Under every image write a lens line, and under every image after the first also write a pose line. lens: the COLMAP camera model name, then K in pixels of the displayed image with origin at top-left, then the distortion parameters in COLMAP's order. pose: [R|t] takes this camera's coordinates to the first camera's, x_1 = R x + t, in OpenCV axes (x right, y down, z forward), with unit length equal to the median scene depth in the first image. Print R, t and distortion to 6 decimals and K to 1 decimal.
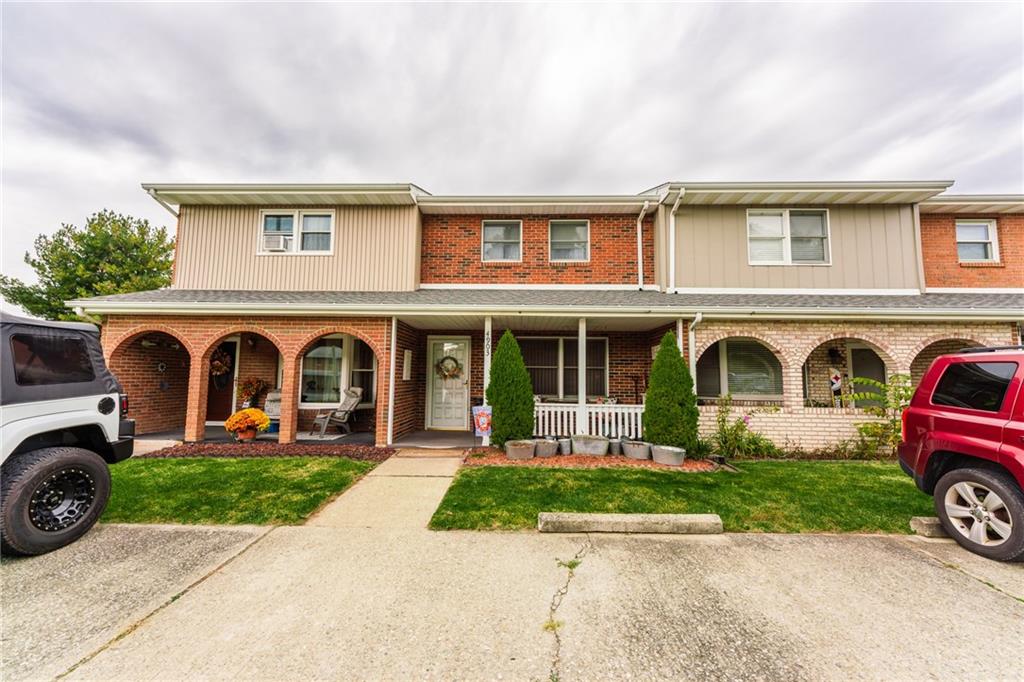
lens RADIAL K [[406.6, 0, 511.4], [0, 406.6, 341.9], [0, 0, 1]] dist [-0.012488, -0.000218]
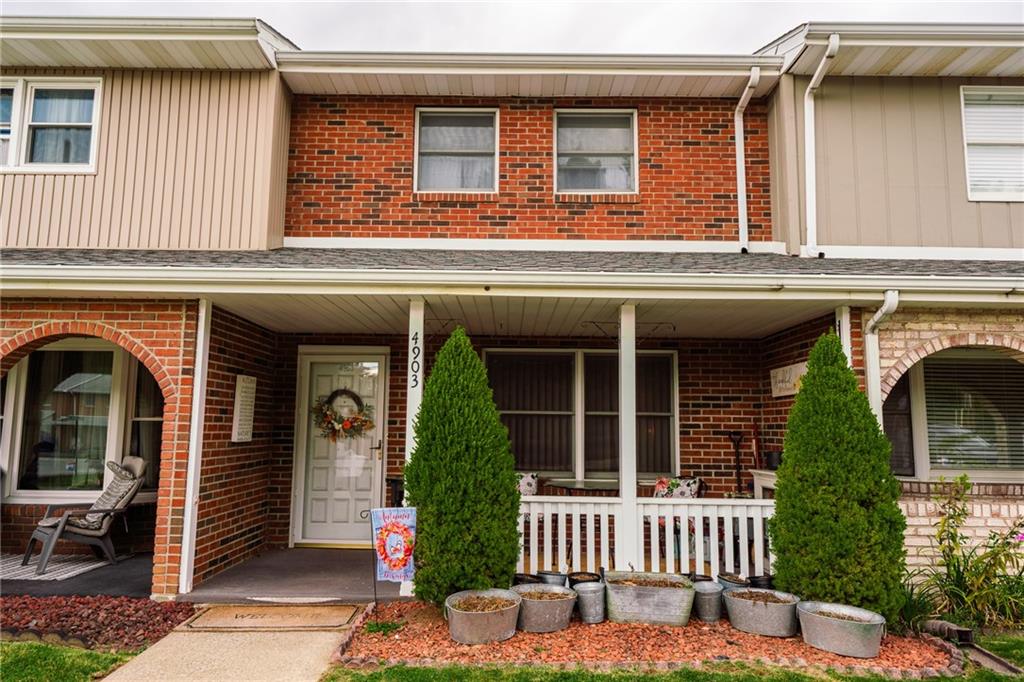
lens RADIAL K [[704.9, 0, 511.3], [0, 704.9, 339.1], [0, 0, 1]] dist [-0.003963, -0.000467]
pose [[0.999578, 0.003316, 0.028861, 0.020562], [-0.002171, 0.999213, -0.039606, 0.009547], [-0.028970, 0.039527, 0.998798, 0.195754]]
